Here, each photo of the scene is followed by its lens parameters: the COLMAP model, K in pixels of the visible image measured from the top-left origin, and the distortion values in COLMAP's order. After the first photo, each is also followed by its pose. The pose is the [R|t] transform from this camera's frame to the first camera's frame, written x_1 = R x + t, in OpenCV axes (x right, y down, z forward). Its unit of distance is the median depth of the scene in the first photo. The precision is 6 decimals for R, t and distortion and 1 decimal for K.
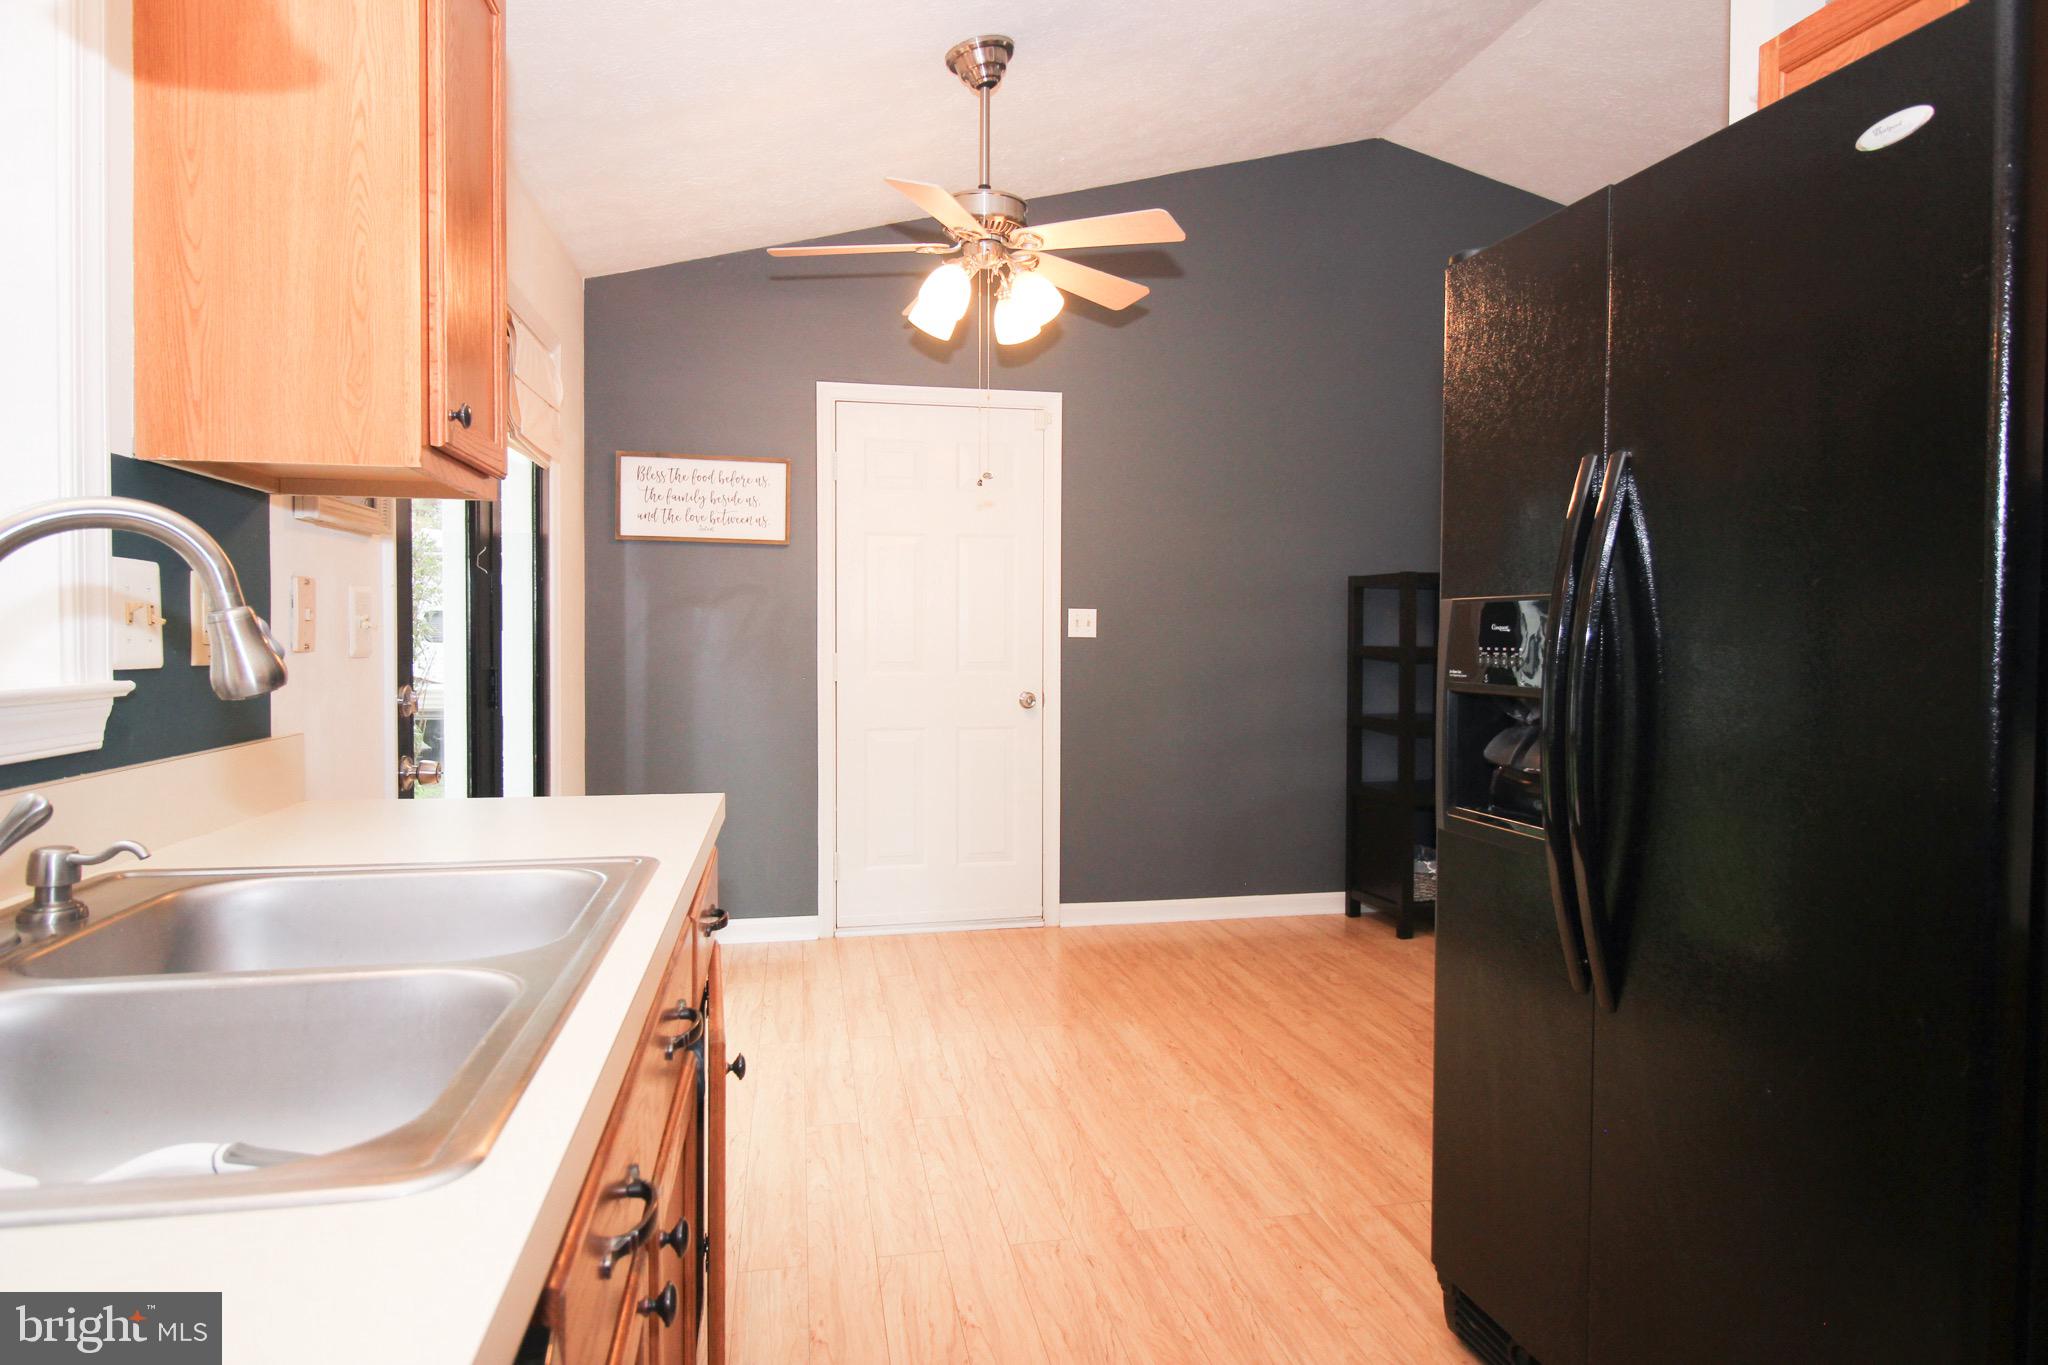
lens RADIAL K [[1207.8, 0, 1014.6], [0, 1207.8, 662.7], [0, 0, 1]] dist [-0.001891, -0.002412]
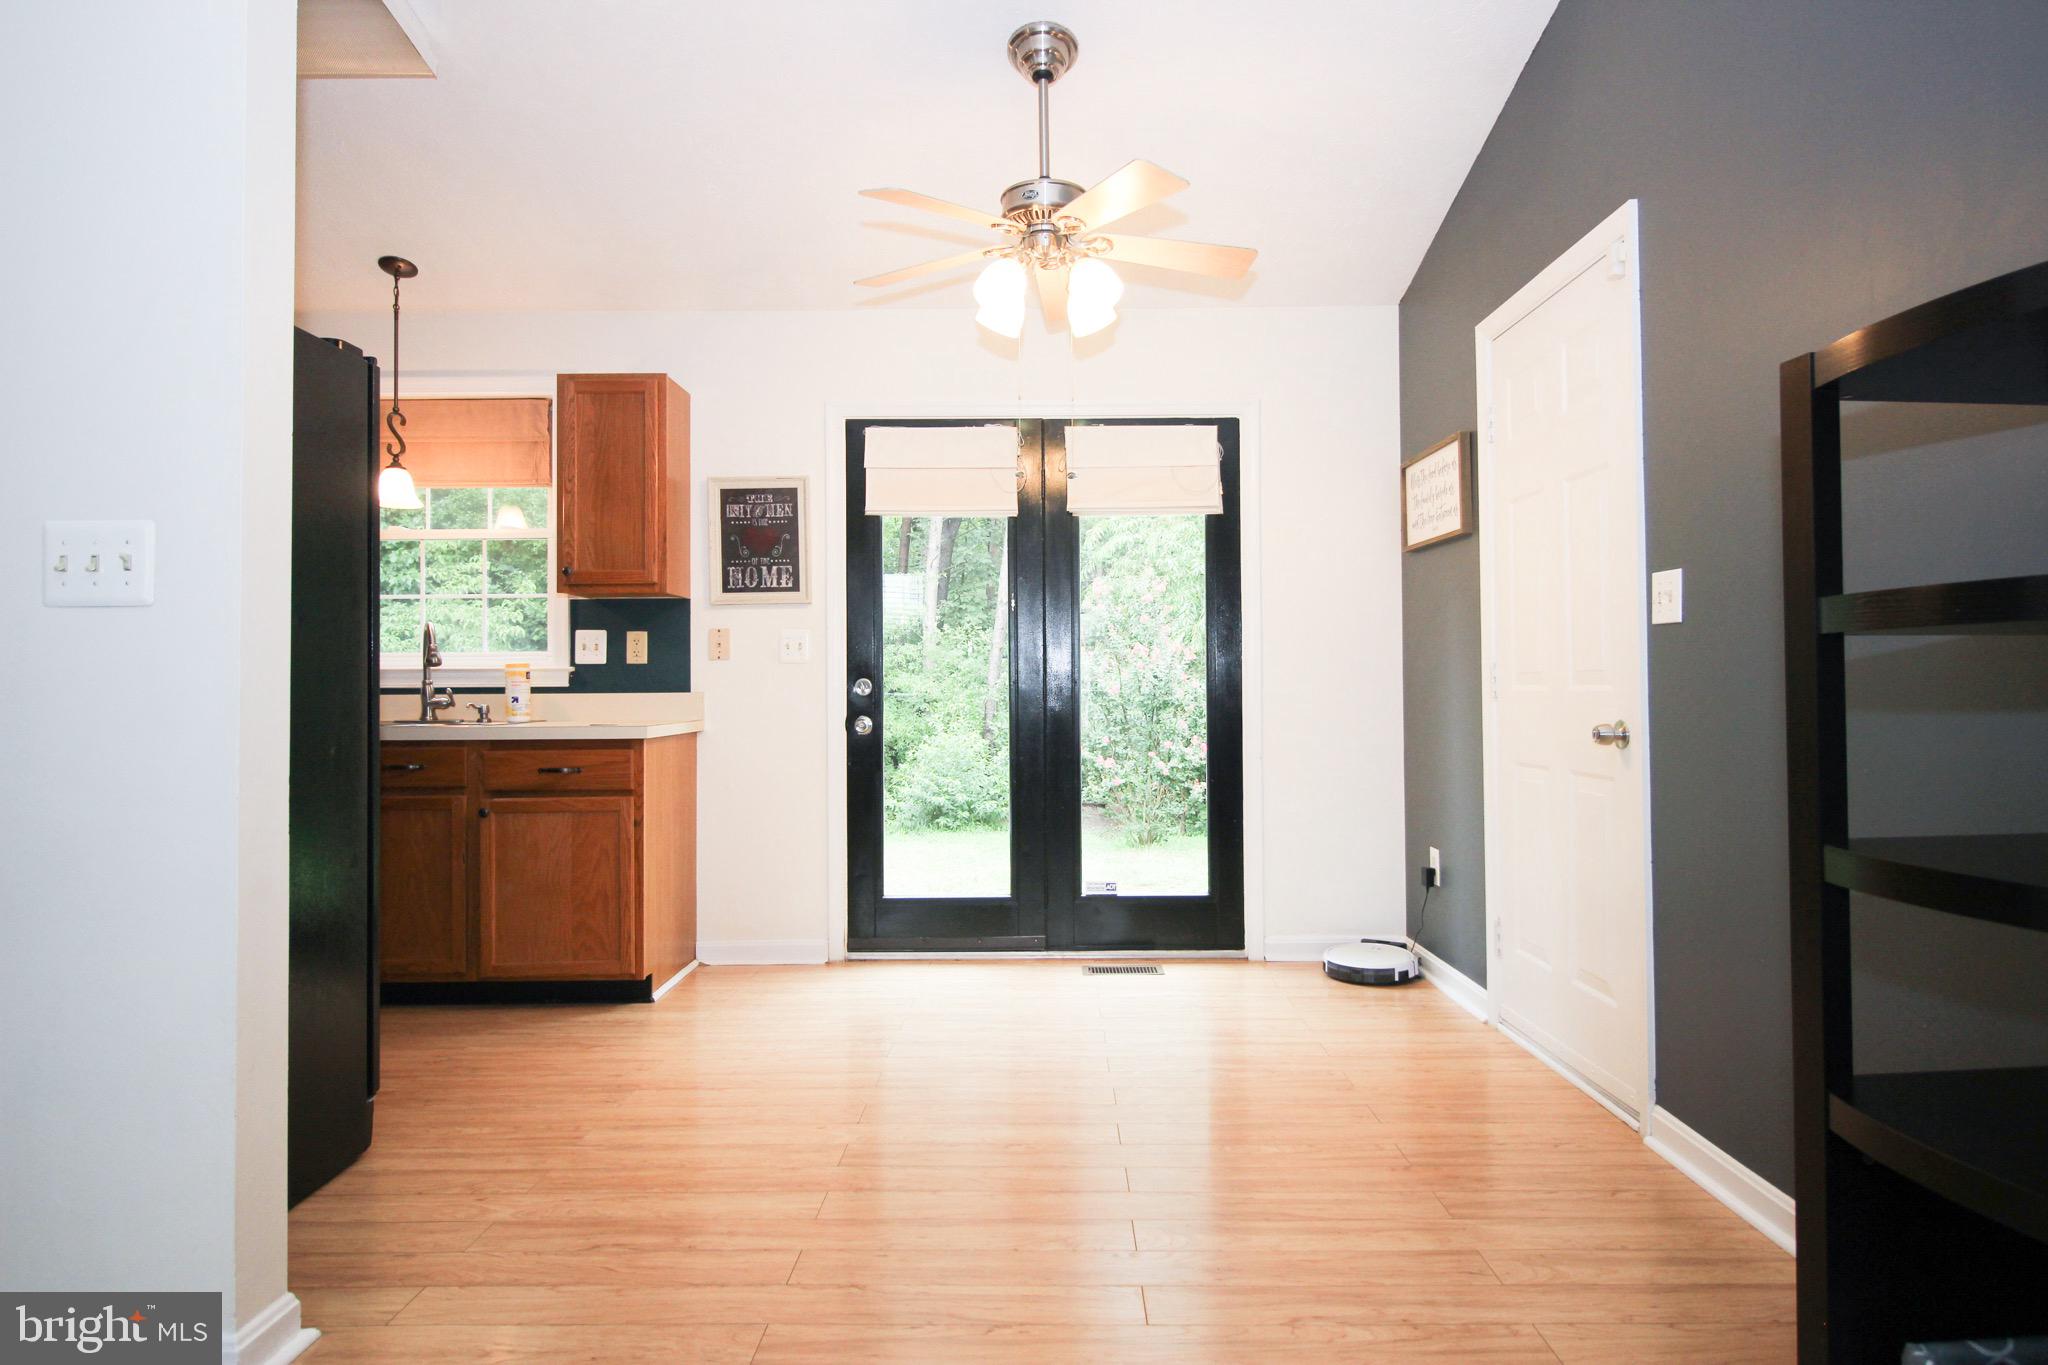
lens RADIAL K [[1186.0, 0, 1020.5], [0, 1186.0, 660.5], [0, 0, 1]] dist [0.000729, 0.000131]
pose [[-0.203563, -0.023792, -0.978773, 0.909019], [-0.018721, 0.999616, -0.020405, 0.017332], [0.978883, 0.014170, -0.203931, 1.181466]]
